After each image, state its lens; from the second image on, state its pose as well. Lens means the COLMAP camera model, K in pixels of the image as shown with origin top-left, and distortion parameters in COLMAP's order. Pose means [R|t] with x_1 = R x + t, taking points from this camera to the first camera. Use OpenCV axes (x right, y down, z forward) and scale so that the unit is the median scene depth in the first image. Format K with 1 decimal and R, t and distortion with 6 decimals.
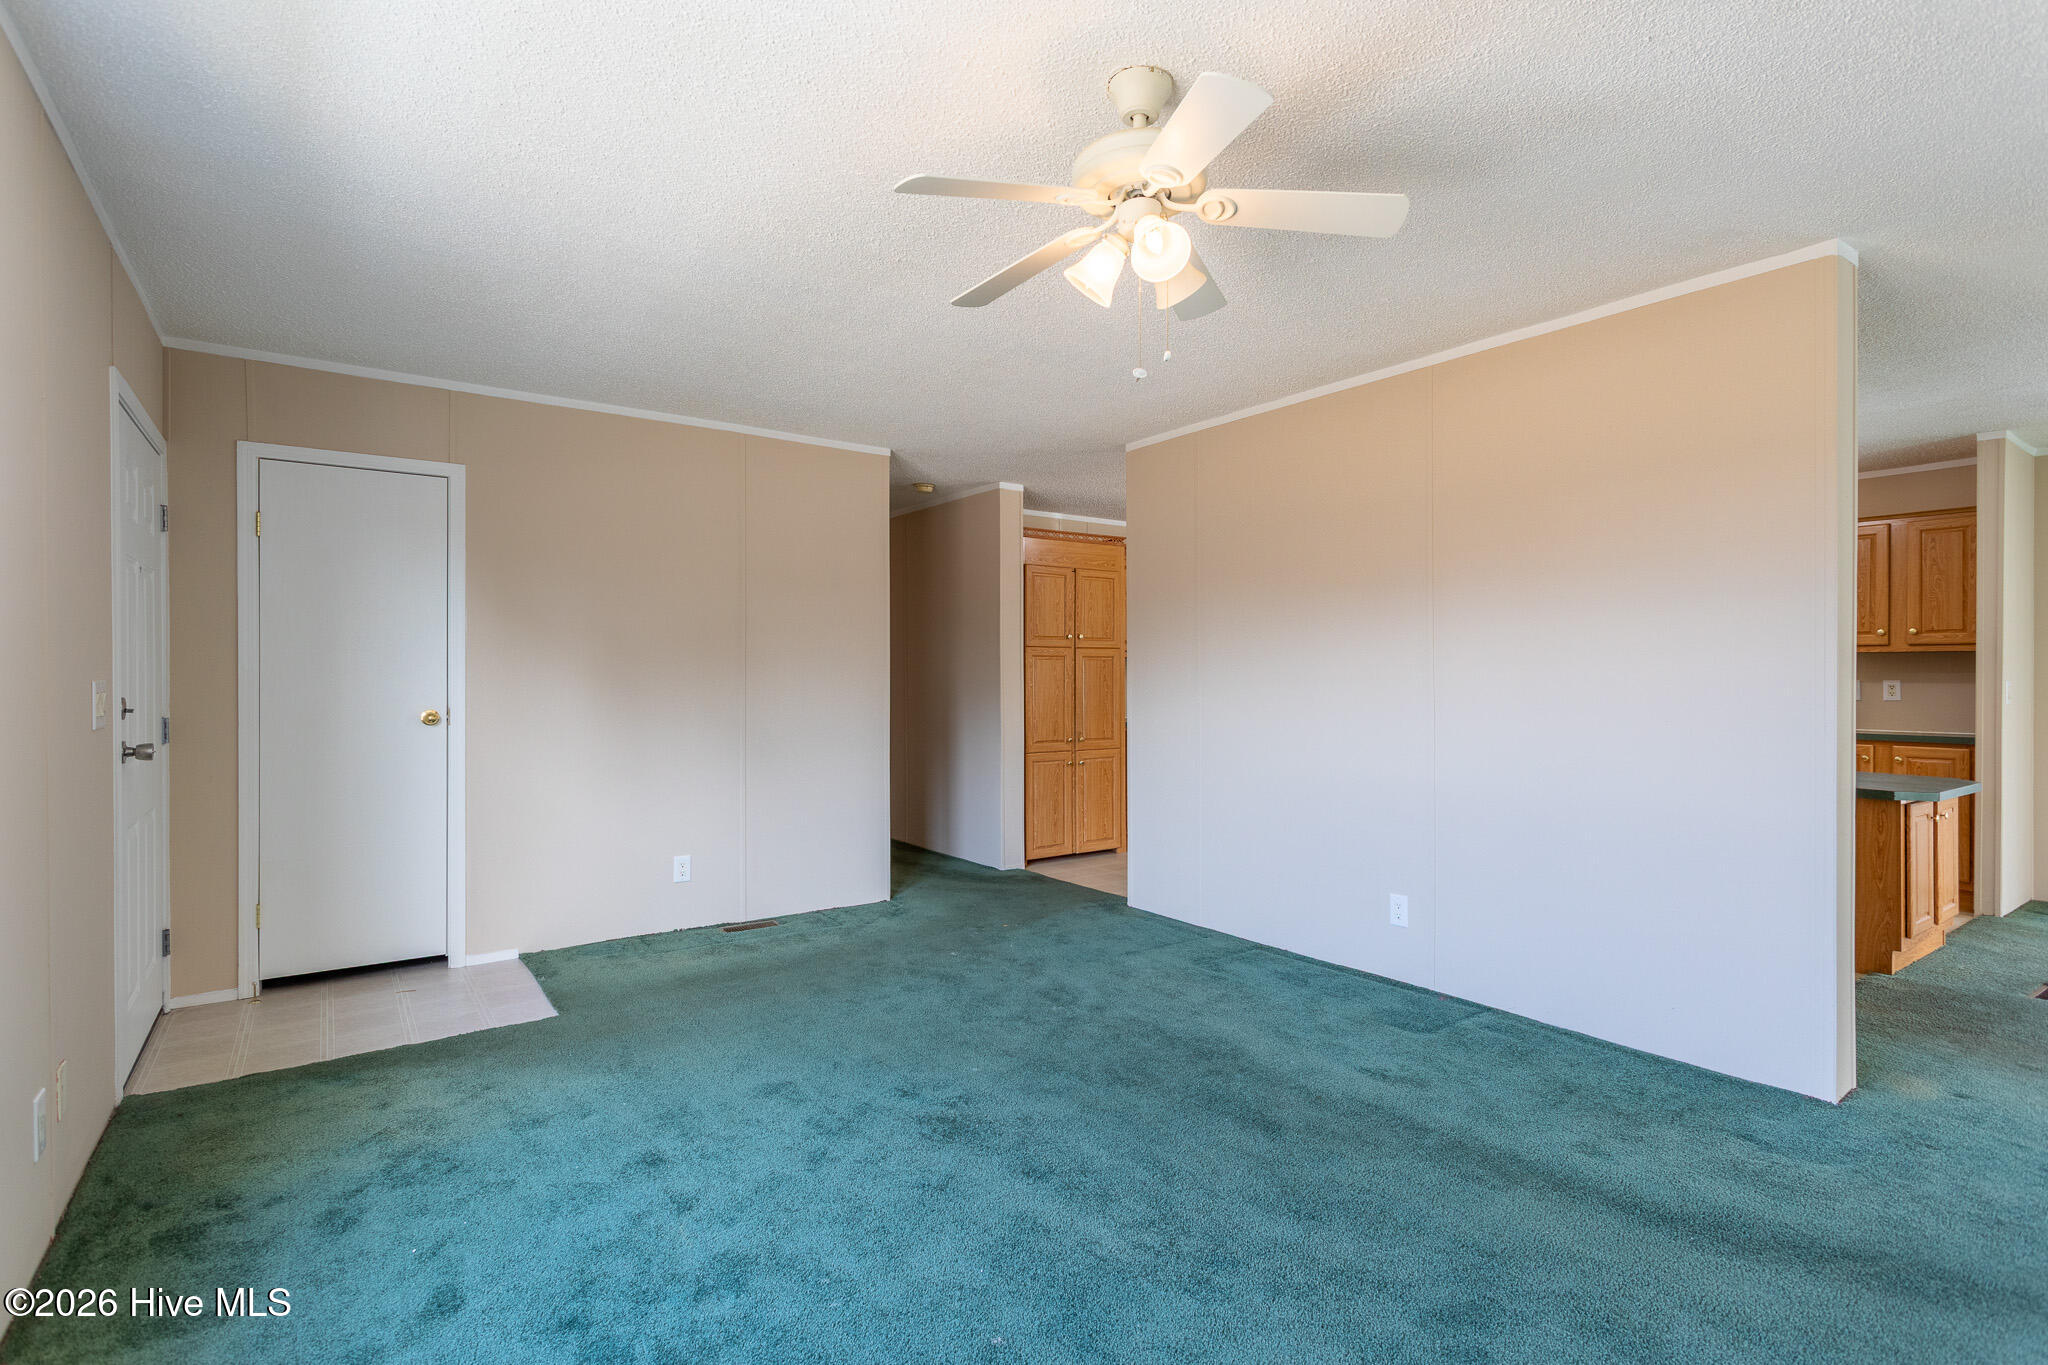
lens RADIAL K [[993.8, 0, 1030.5], [0, 993.8, 676.2], [0, 0, 1]] dist [0.005331, 0.000107]
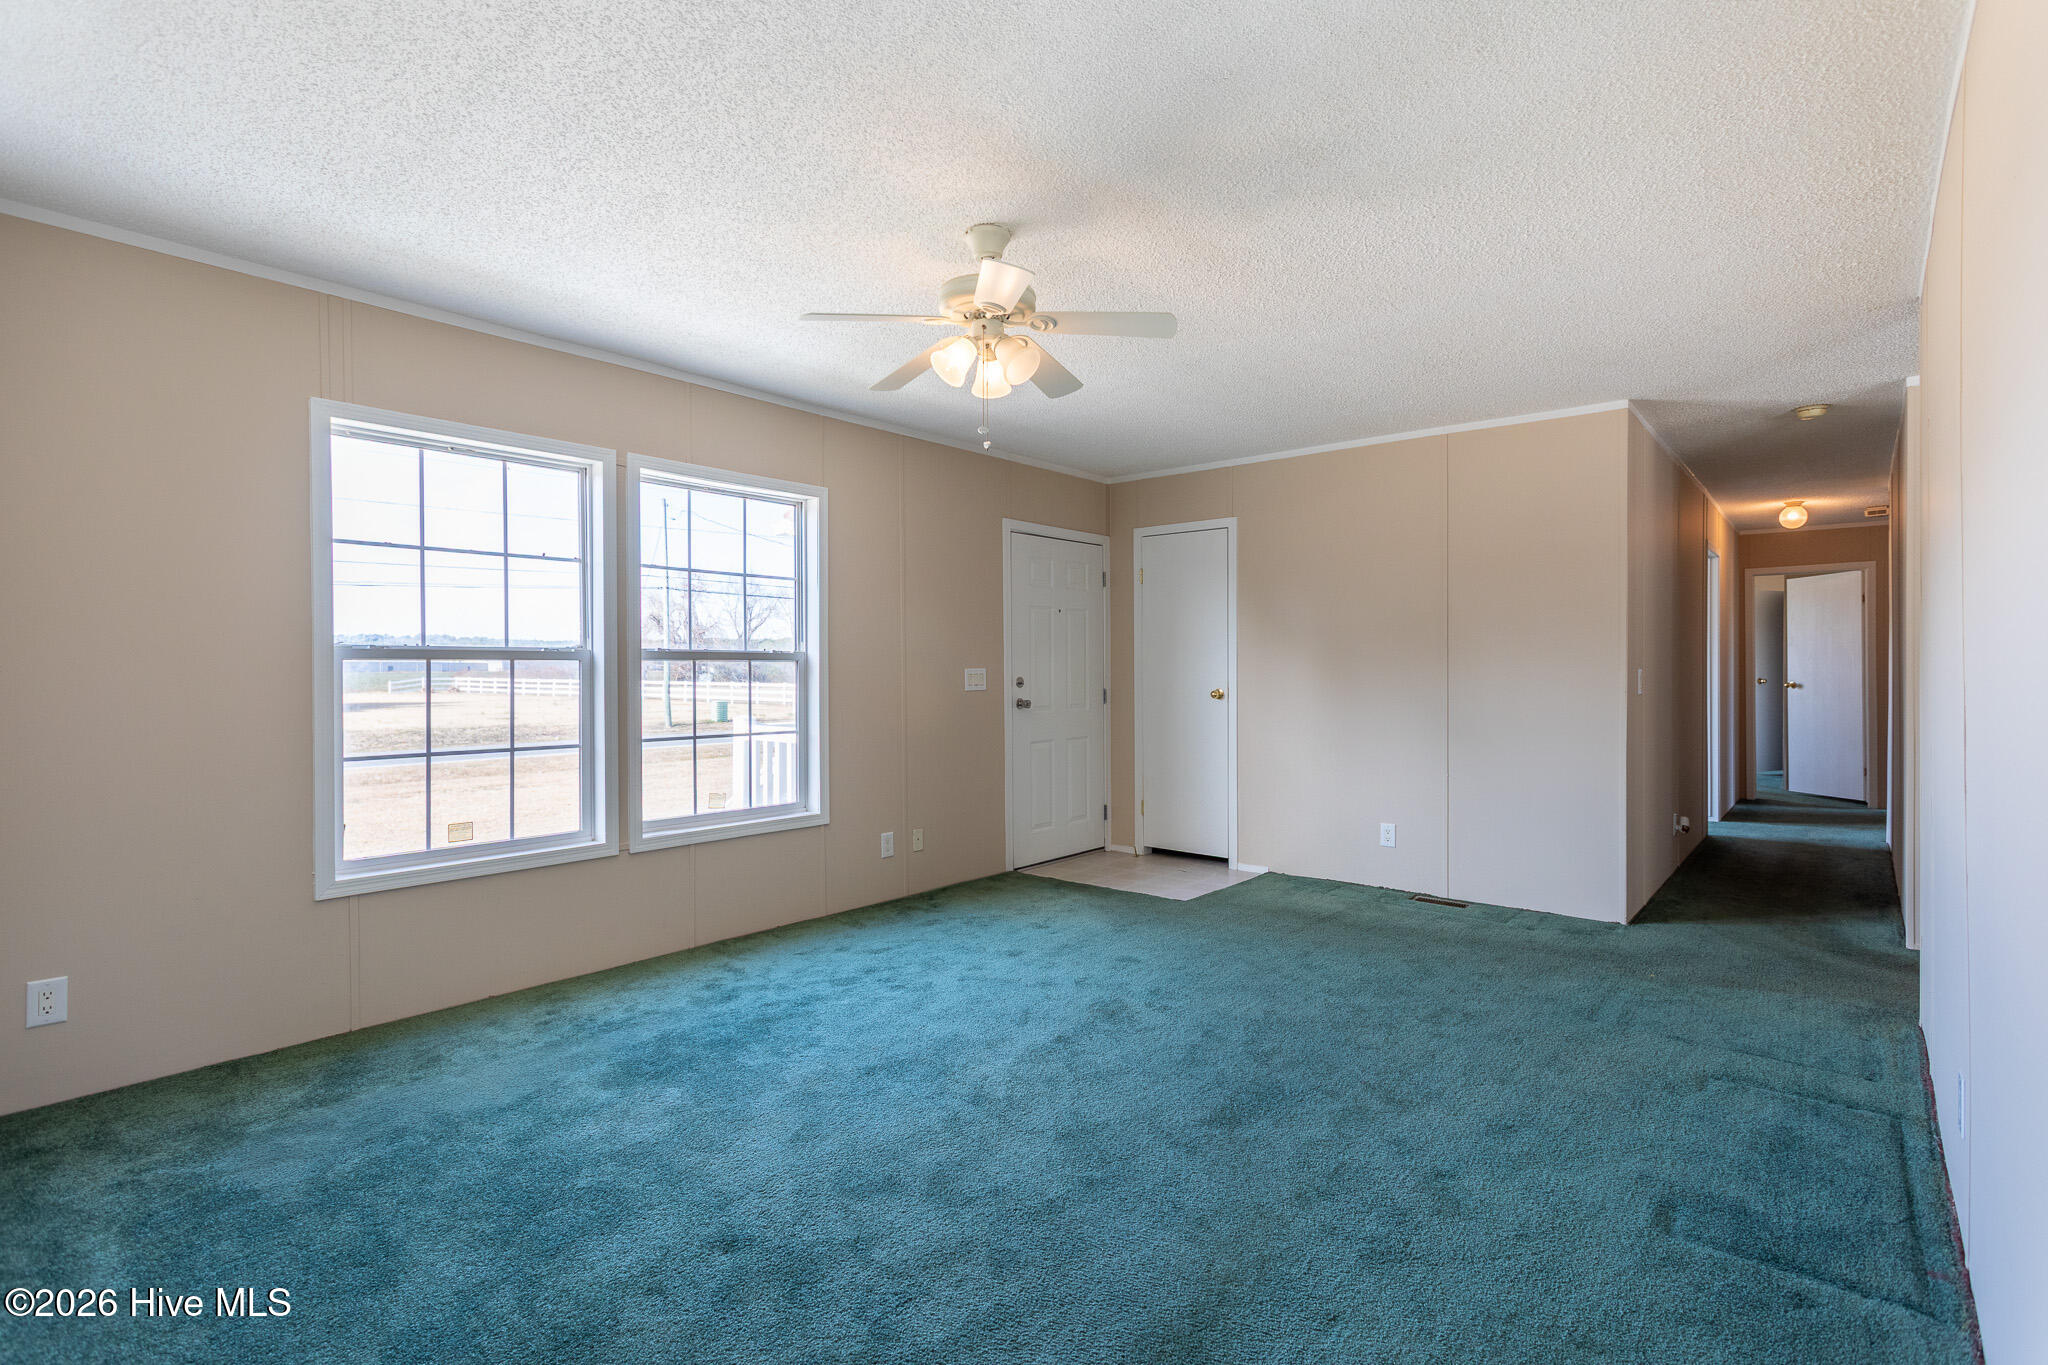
lens RADIAL K [[954.6, 0, 977.2], [0, 954.6, 679.3], [0, 0, 1]] dist [-0.004161, 0.000044]
pose [[0.215965, 0.010844, -0.976341, 0.740095], [0.001108, 0.999935, 0.011352, 0.004235], [0.976400, -0.003533, 0.215939, 0.376097]]
